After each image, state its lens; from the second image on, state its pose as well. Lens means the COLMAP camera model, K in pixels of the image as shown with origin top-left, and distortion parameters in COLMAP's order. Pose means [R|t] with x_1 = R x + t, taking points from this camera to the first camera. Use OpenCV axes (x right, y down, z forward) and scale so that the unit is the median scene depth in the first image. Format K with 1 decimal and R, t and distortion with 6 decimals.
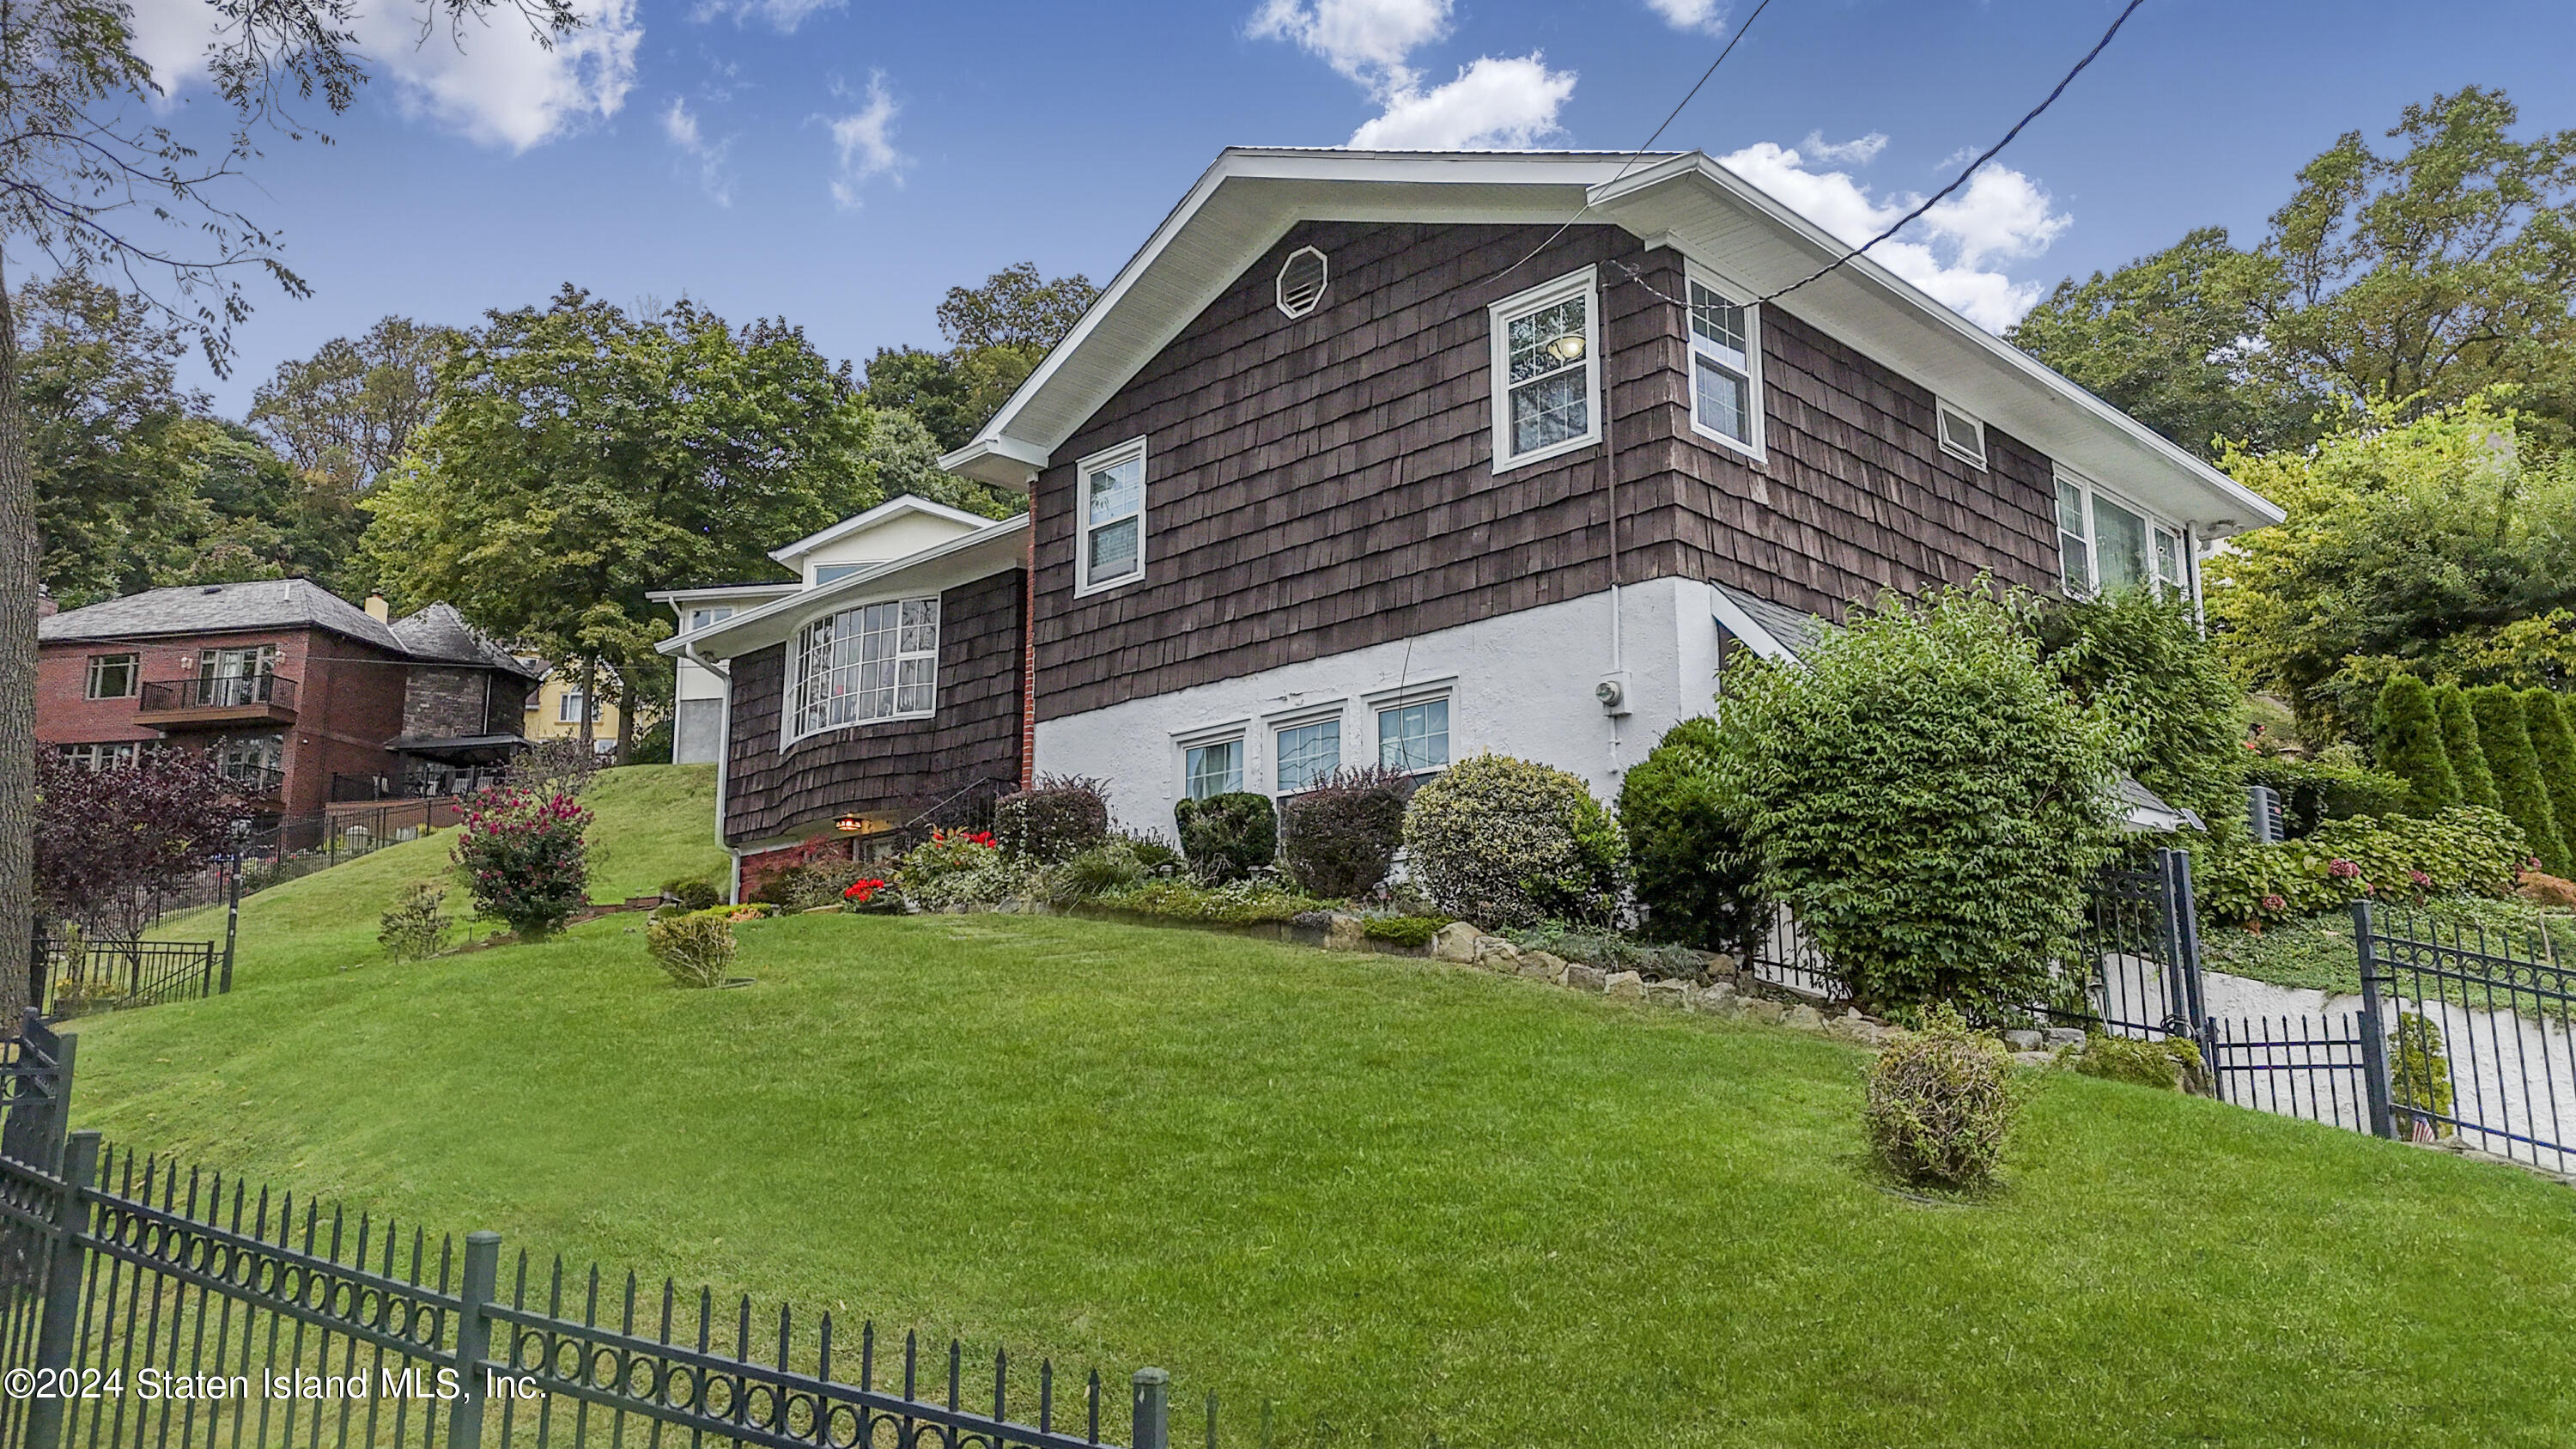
lens RADIAL K [[1858.0, 0, 1285.3], [0, 1858.0, 728.7], [0, 0, 1]] dist [0.023677, -0.007853]
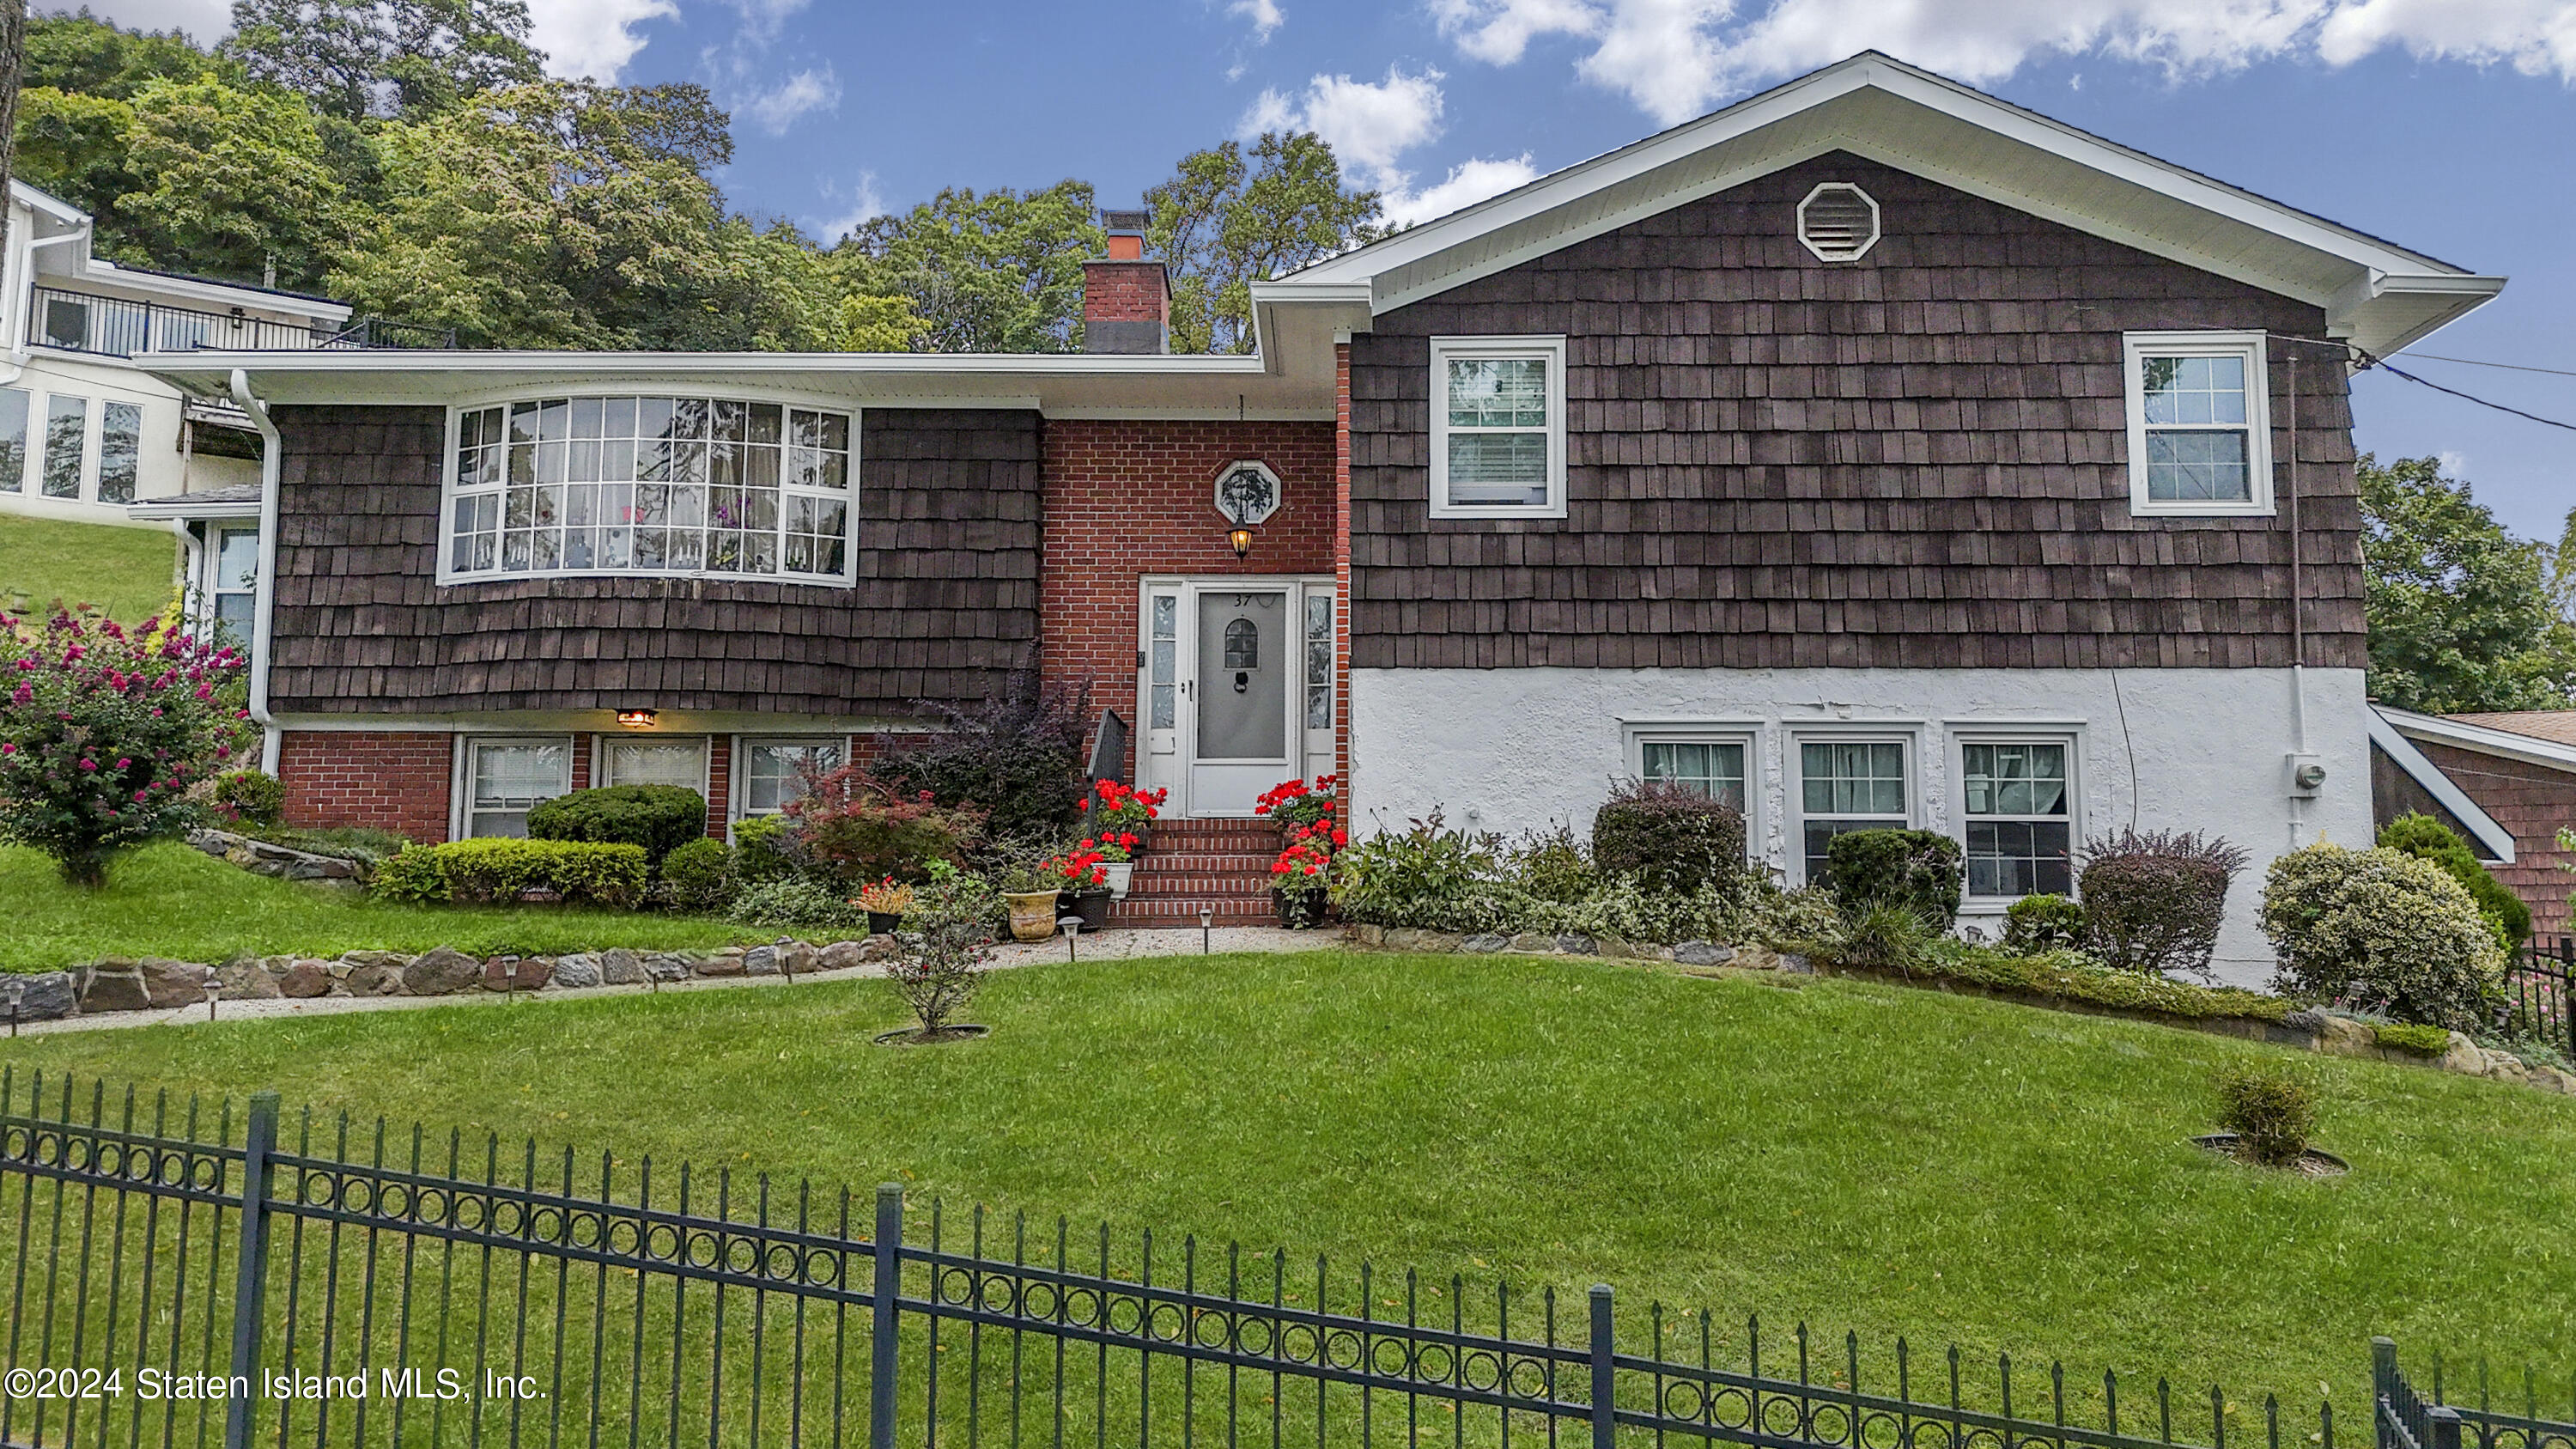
lens RADIAL K [[1858.0, 0, 1288.4], [0, 1858.0, 718.8], [0, 0, 1]] dist [0.023677, -0.007853]
pose [[0.736035, 0.089891, 0.670949, -0.745306], [-0.141405, 0.989695, 0.022526, 0.004821], [-0.662010, -0.111456, 0.741162, 0.506265]]
